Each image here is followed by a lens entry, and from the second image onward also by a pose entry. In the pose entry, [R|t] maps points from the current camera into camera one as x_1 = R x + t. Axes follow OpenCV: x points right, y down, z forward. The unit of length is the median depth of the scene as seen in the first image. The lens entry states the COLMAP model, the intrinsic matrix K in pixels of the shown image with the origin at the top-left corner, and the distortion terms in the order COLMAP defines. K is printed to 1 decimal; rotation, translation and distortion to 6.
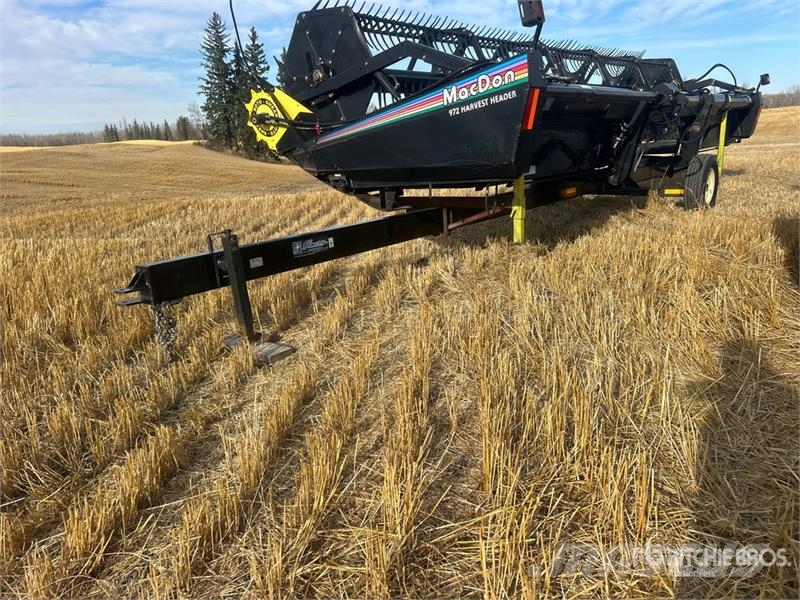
lens RADIAL K [[608.9, 0, 403.4], [0, 608.9, 305.2], [0, 0, 1]] dist [0.000029, 0.010561]
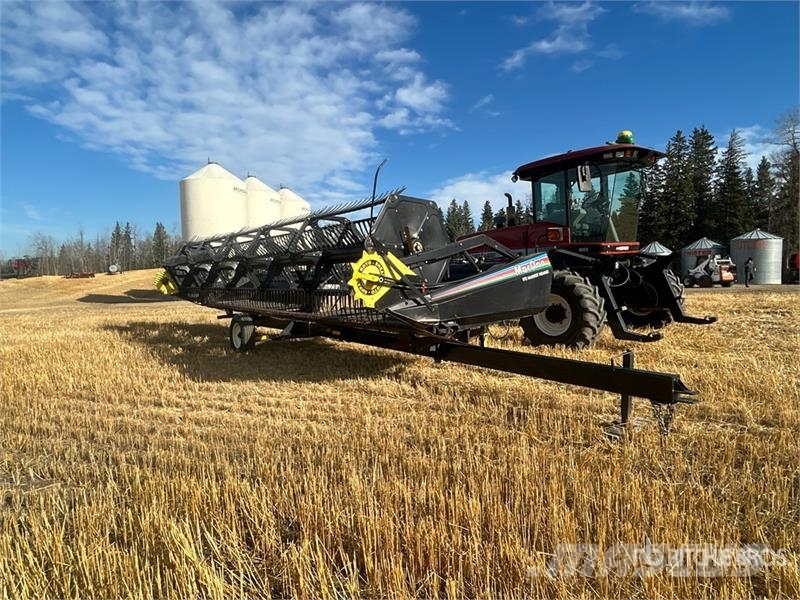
lens RADIAL K [[501.6, 0, 393.8], [0, 501.6, 292.0], [0, 0, 1]] dist [-0.004931, 0.004860]
pose [[0.230426, 0.005650, 0.973074, -1.035387], [0.276428, 0.958407, -0.071024, -0.211720], [-0.933001, 0.285350, 0.219279, 0.779128]]
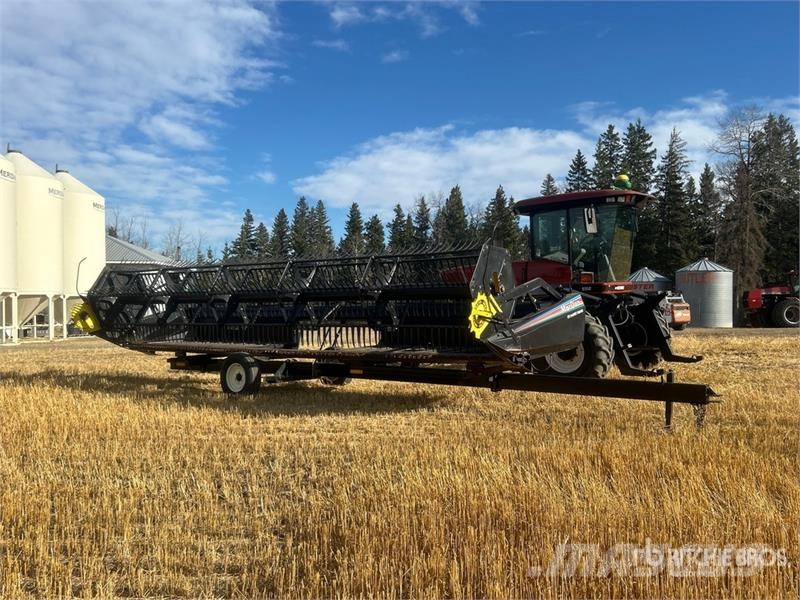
lens RADIAL K [[792.0, 0, 400.0], [0, 792.0, 300.0], [0, 0, 1]] dist [0.030122, 0.004106]
pose [[-0.038824, 0.054400, 0.997764, -1.842945], [0.283087, 0.958208, -0.041228, -0.312139], [-0.958308, 0.280854, -0.052601, 1.227772]]
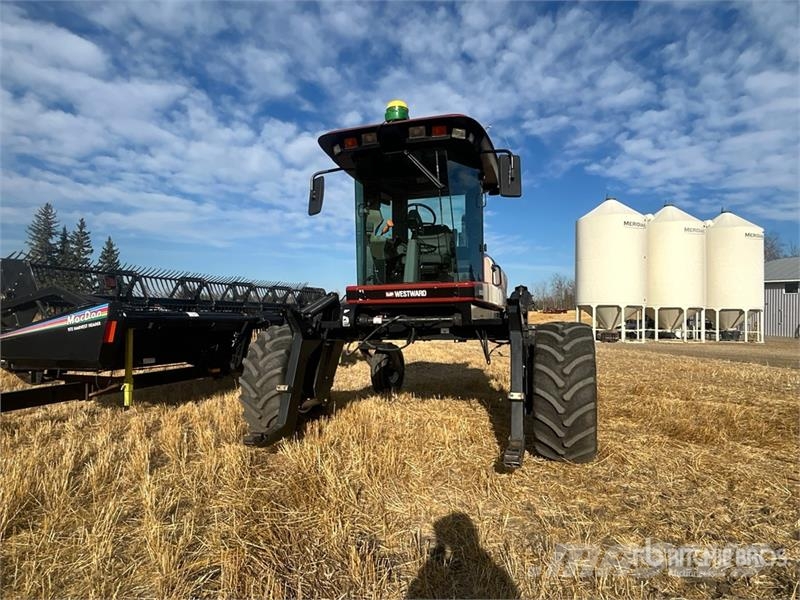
lens RADIAL K [[499.1, 0, 400.0], [0, 499.1, 300.0], [0, 0, 1]] dist [0.005212, 0.004563]
pose [[0.943198, 0.072108, 0.324312, 0.373113], [0.028390, 0.955098, -0.294926, 0.037737], [-0.331017, 0.287381, 0.898799, -0.460757]]
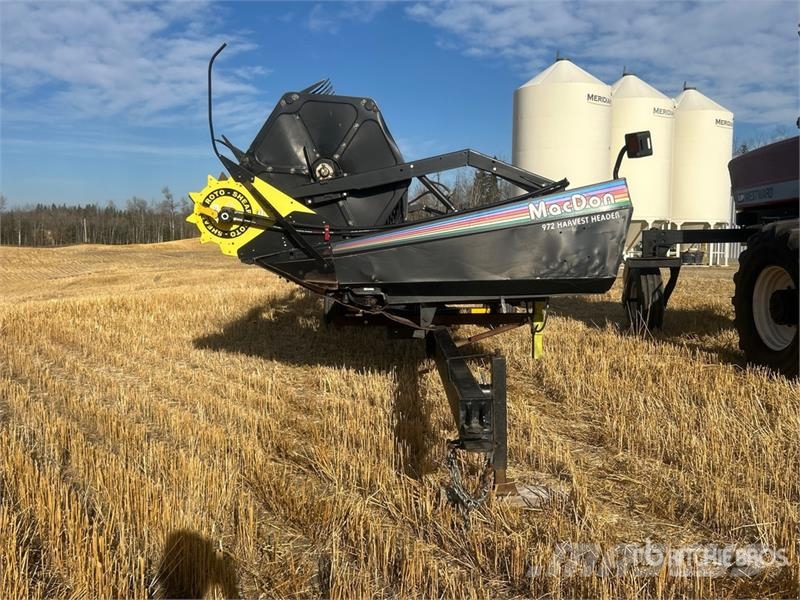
lens RADIAL K [[792.0, 0, 400.0], [0, 792.0, 300.0], [0, 0, 1]] dist [0.030122, 0.004106]
pose [[0.762819, 0.003899, 0.646601, -0.683161], [0.131215, 0.978243, -0.160698, -0.022288], [-0.633159, 0.207427, 0.745710, 0.169161]]
